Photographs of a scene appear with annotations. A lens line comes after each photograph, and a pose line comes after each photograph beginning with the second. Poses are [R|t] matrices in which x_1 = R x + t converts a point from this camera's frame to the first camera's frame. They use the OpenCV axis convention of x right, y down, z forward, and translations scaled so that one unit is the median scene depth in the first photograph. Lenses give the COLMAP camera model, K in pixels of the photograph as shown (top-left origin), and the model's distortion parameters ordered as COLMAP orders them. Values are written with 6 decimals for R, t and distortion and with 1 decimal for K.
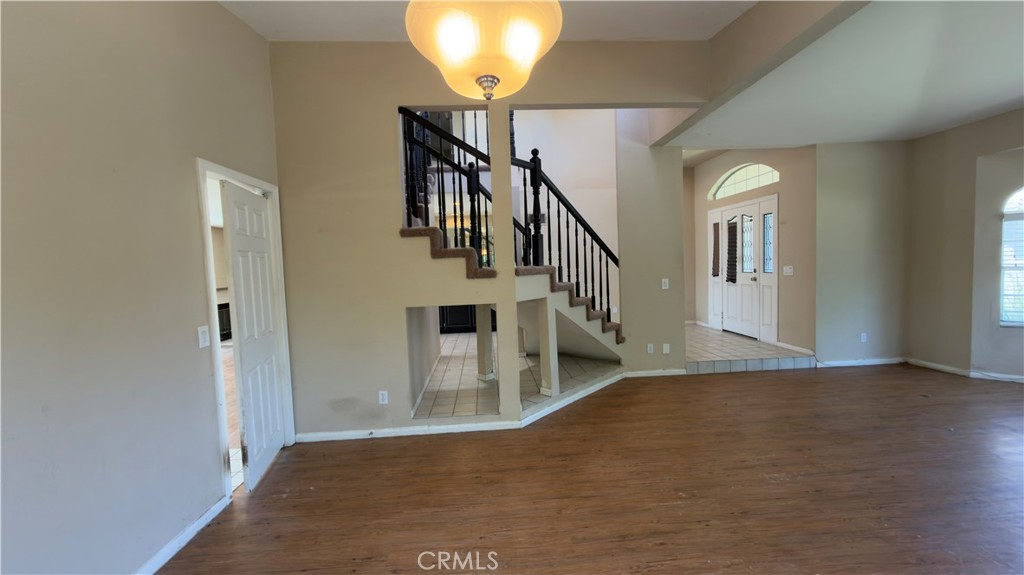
lens RADIAL K [[415.0, 0, 512.0], [0, 415.0, 287.5], [0, 0, 1]] dist [-0.000259, -0.000012]
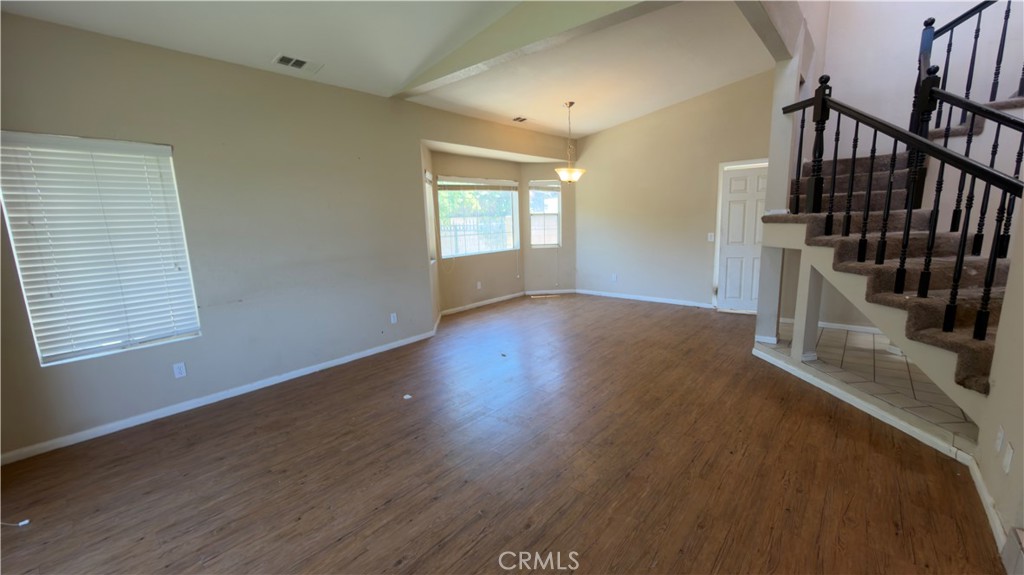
lens RADIAL K [[408.5, 0, 512.0], [0, 408.5, 287.5], [0, 0, 1]] dist [0.007889, 0.000126]
pose [[-0.703333, 0.179946, -0.687708, 1.168964], [0.014509, 0.970863, 0.239197, -0.121152], [0.710713, 0.158257, -0.685450, 1.183609]]
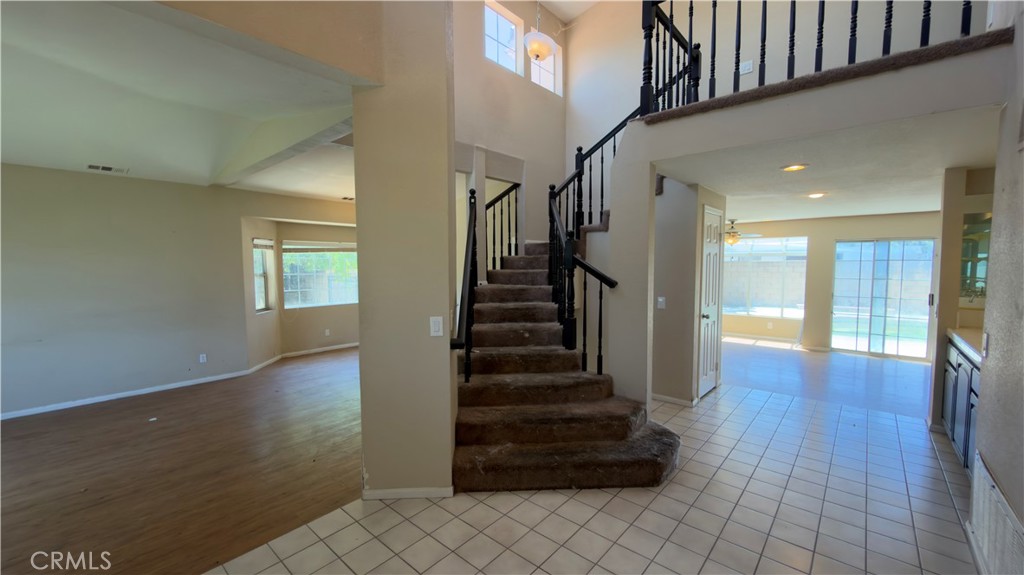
lens RADIAL K [[407.3, 0, 512.0], [0, 407.3, 287.5], [0, 0, 1]] dist [0.000778, -0.000020]
pose [[-0.707518, 0.083771, -0.701713, 0.820654], [-0.009382, 0.991748, 0.127855, -0.200406], [0.706633, 0.097044, -0.700894, 1.915716]]
